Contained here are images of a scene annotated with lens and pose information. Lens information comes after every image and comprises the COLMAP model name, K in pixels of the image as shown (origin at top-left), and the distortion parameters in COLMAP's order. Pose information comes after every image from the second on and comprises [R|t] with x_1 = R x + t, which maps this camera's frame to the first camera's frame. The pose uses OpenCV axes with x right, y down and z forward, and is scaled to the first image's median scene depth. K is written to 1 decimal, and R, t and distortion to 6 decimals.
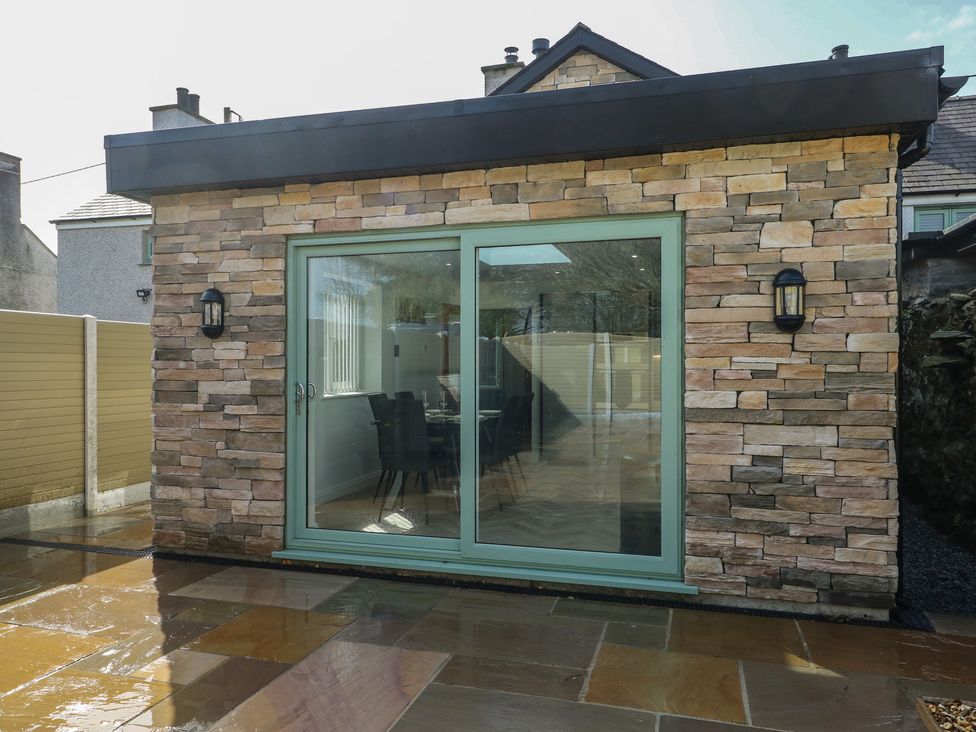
lens RADIAL K [[666.8, 0, 488.0], [0, 666.8, 366.0], [0, 0, 1]] dist [-0.002379, -0.002438]
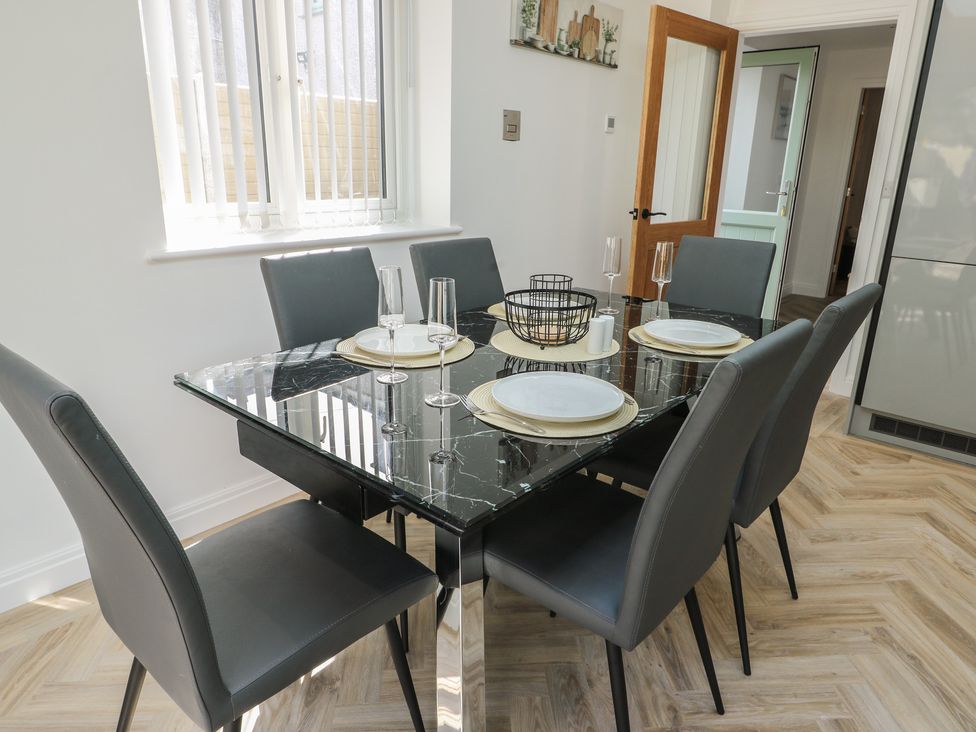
lens RADIAL K [[666.8, 0, 488.0], [0, 666.8, 366.0], [0, 0, 1]] dist [-0.002379, -0.002438]
pose [[0.895523, 0.145322, -0.420618, 0.047005], [-0.017963, 0.956212, 0.292122, -0.000655], [0.444652, -0.254047, 0.858921, 0.606946]]
